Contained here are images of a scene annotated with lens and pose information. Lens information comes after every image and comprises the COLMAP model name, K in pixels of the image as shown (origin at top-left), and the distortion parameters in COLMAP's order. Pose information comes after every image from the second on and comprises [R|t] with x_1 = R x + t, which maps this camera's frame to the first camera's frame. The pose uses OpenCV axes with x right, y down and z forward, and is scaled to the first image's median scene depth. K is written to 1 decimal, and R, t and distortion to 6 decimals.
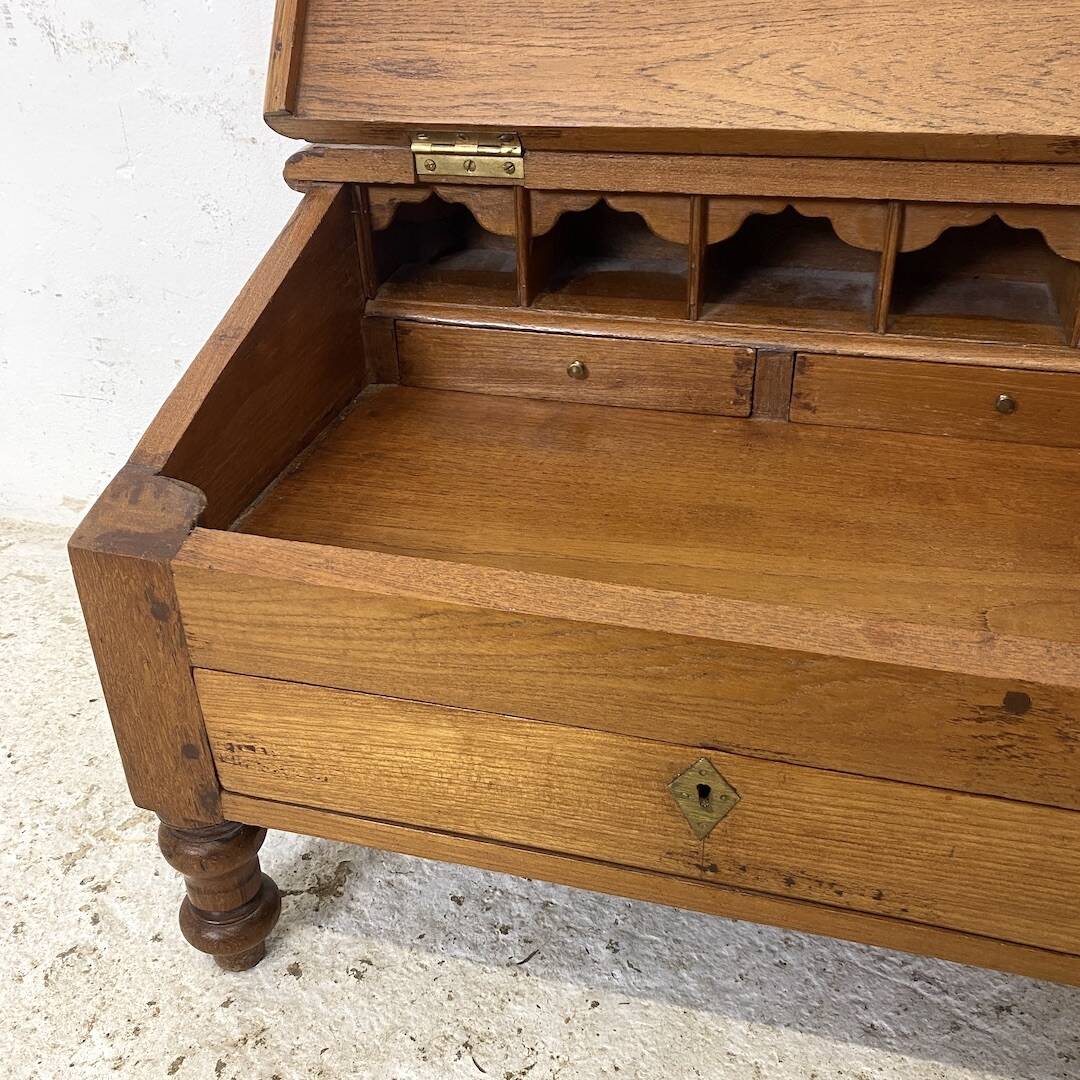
lens RADIAL K [[1114.3, 0, 537.4], [0, 1114.3, 528.5], [0, 0, 1]] dist [0.000156, 0.000000]
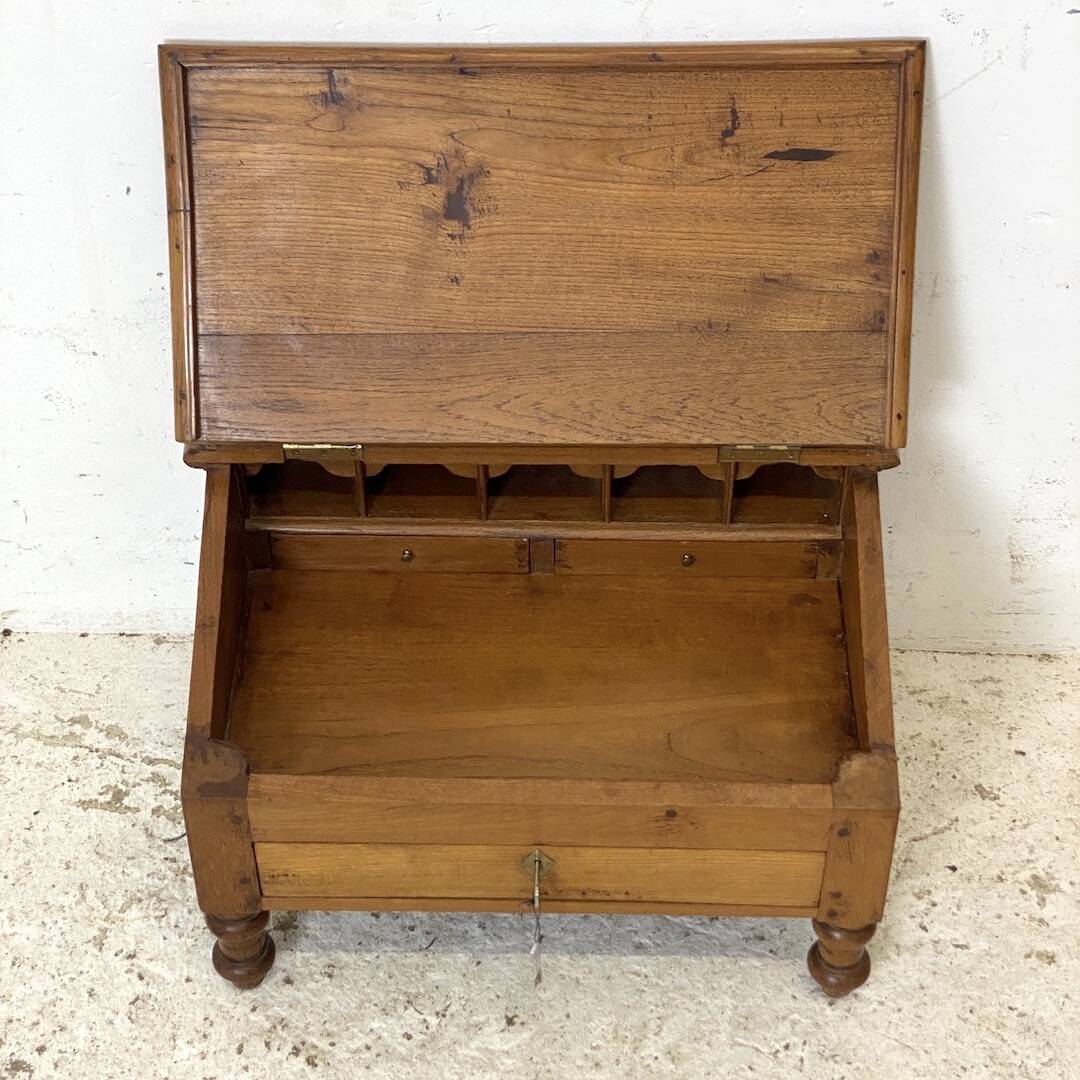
lens RADIAL K [[2175.8, 0, 562.0], [0, 2175.8, 525.2], [0, 0, 1]] dist [0.121091, 0.000000]
pose [[0.968055, -0.156424, 0.195961, -0.361661], [0.103254, 0.960894, 0.256946, -1.015048], [-0.228490, -0.228505, 0.946350, -1.943088]]
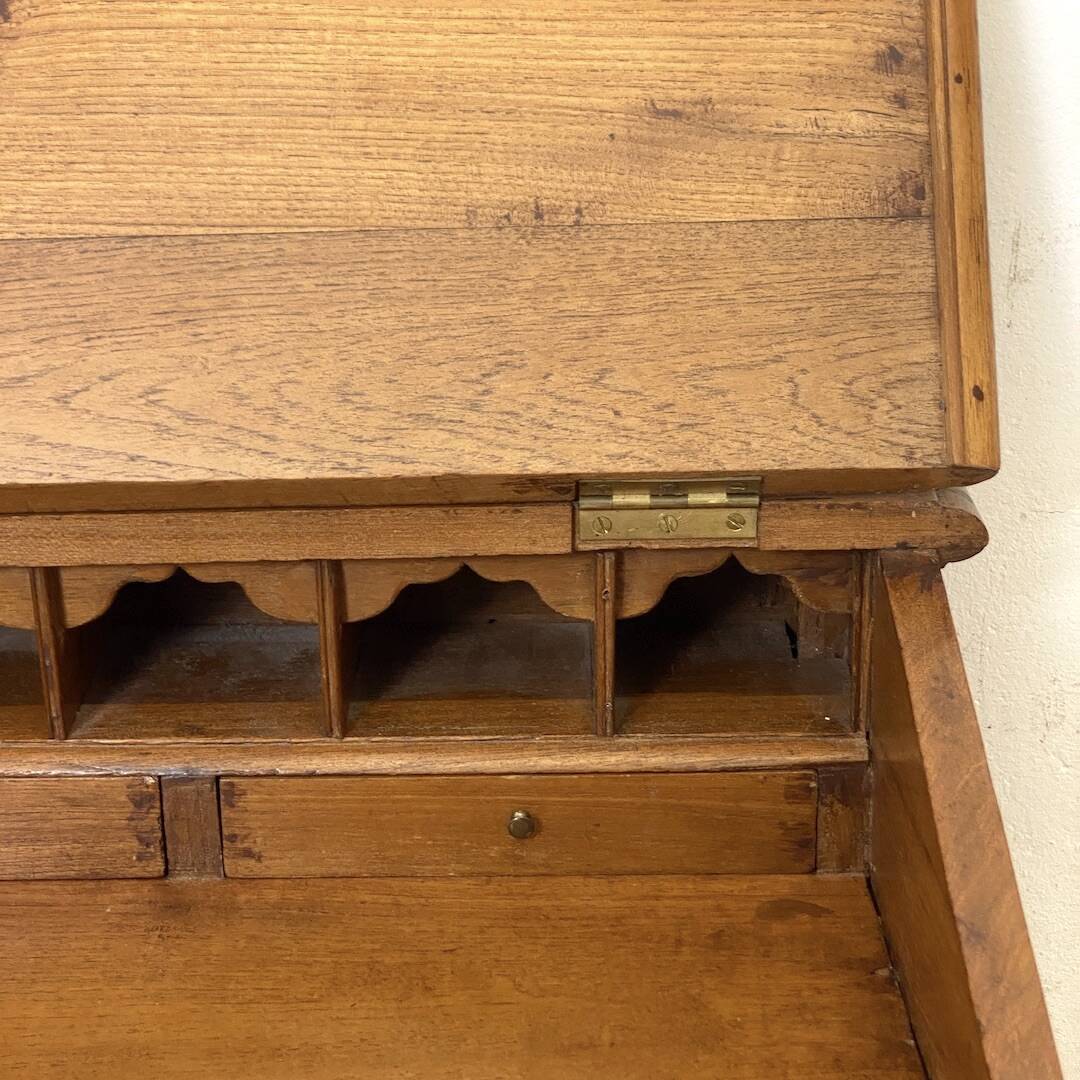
lens RADIAL K [[2175.8, 0, 526.8], [0, 2175.8, 525.1], [0, 0, 1]] dist [0.121091, 0.000000]
pose [[0.965909, -0.081988, 0.245554, 0.112105], [0.123108, 0.979882, -0.157083, -0.084924], [-0.227735, 0.181958, 0.956571, -0.343001]]
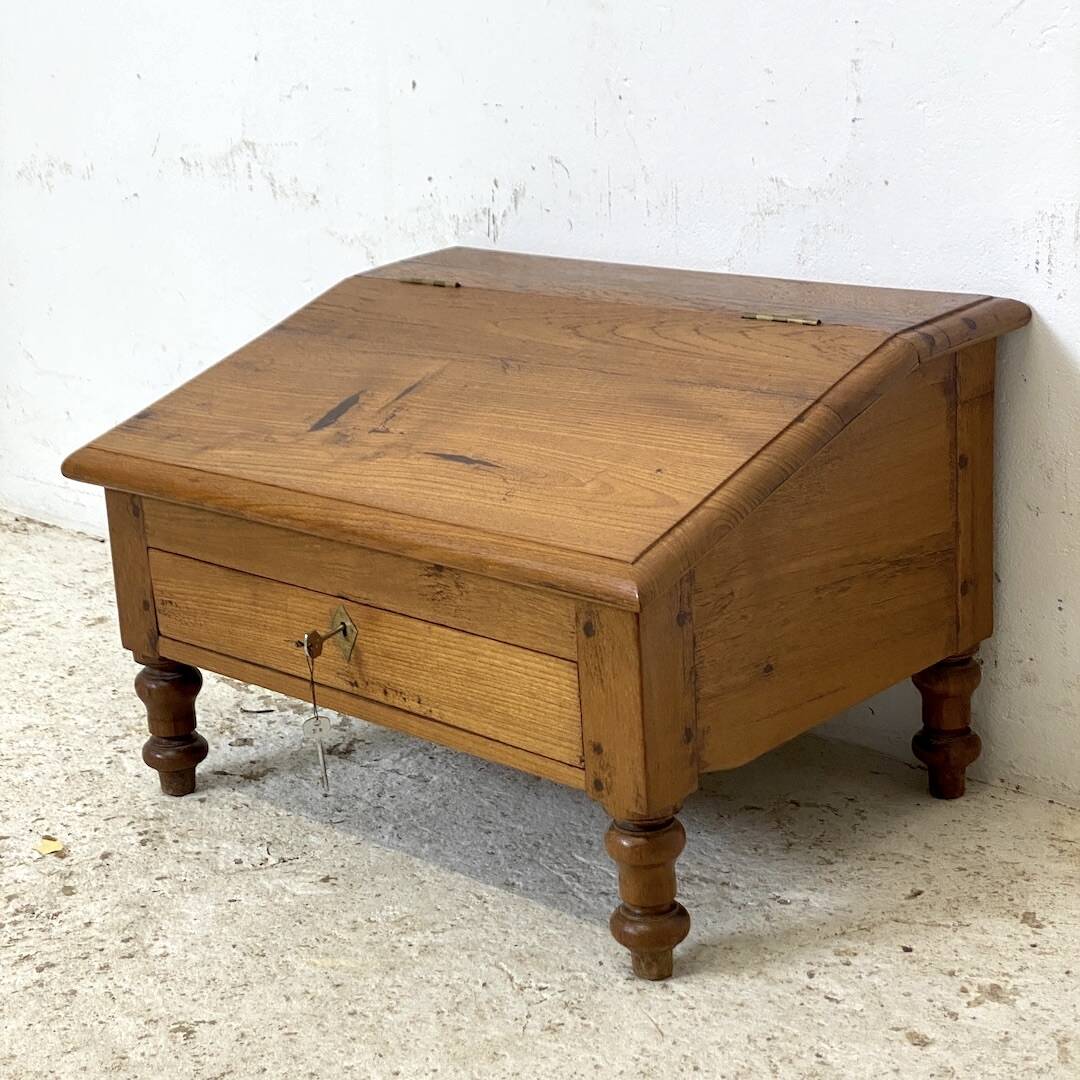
lens RADIAL K [[2175.8, 0, 527.2], [0, 2175.8, 512.7], [0, 0, 1]] dist [0.121091, 0.000000]
pose [[0.883996, 0.103138, -0.455975, 1.504029], [-0.198299, 0.965992, -0.165942, 0.438943], [0.423353, 0.237111, 0.874386, -1.504801]]
